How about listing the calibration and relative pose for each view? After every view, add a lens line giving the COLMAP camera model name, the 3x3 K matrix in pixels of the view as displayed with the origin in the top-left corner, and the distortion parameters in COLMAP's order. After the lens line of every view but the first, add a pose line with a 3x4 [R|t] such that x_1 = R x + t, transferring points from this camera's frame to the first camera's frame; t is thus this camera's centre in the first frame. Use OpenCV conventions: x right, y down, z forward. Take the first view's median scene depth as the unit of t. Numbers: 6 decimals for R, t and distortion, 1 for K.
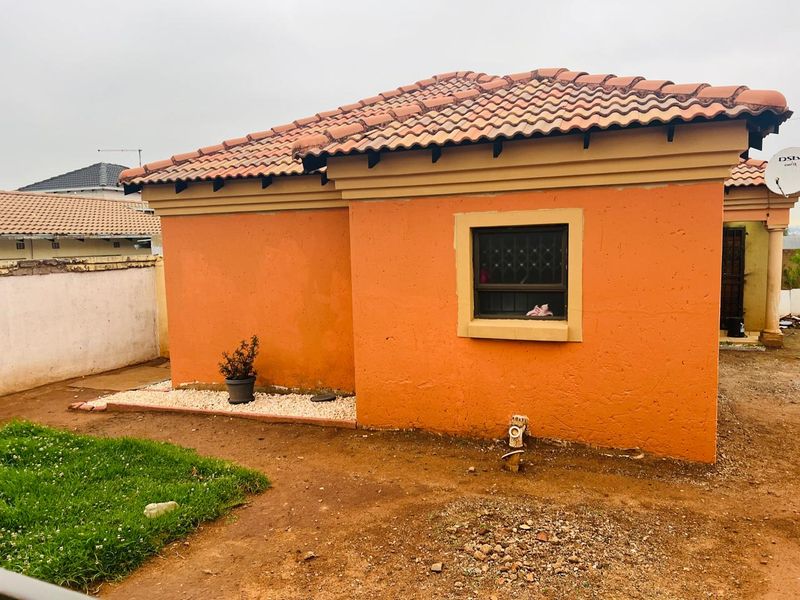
lens RADIAL K [[600.4, 0, 398.7], [0, 600.4, 304.8], [0, 0, 1]] dist [0.056835, -0.066891]
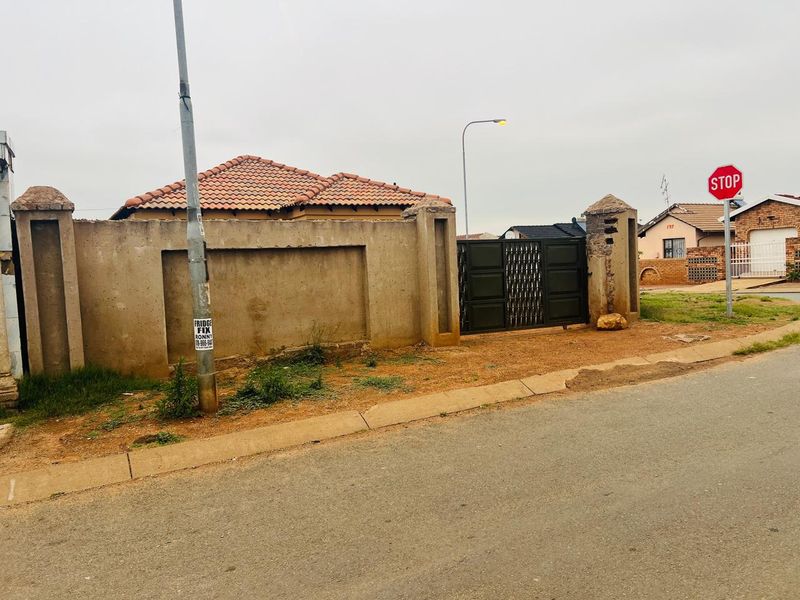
lens RADIAL K [[600.4, 0, 400.9], [0, 600.4, 302.7], [0, 0, 1]] dist [0.056835, -0.066891]
pose [[0.632118, -0.053690, 0.773010, -1.702982], [0.112742, 0.993353, -0.023199, 0.215171], [-0.766626, 0.101816, 0.633970, -0.680531]]
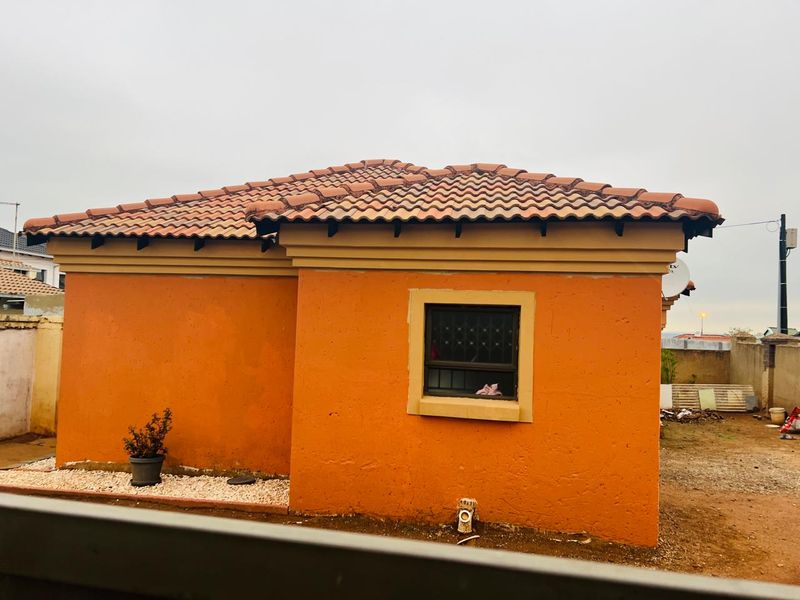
lens RADIAL K [[600.4, 0, 392.6], [0, 600.4, 301.1], [0, 0, 1]] dist [0.056835, -0.066891]
pose [[0.978835, 0.066976, 0.193379, -0.126856], [-0.038189, 0.988110, -0.148928, 0.018760], [-0.201054, 0.138391, 0.969755, 0.037487]]
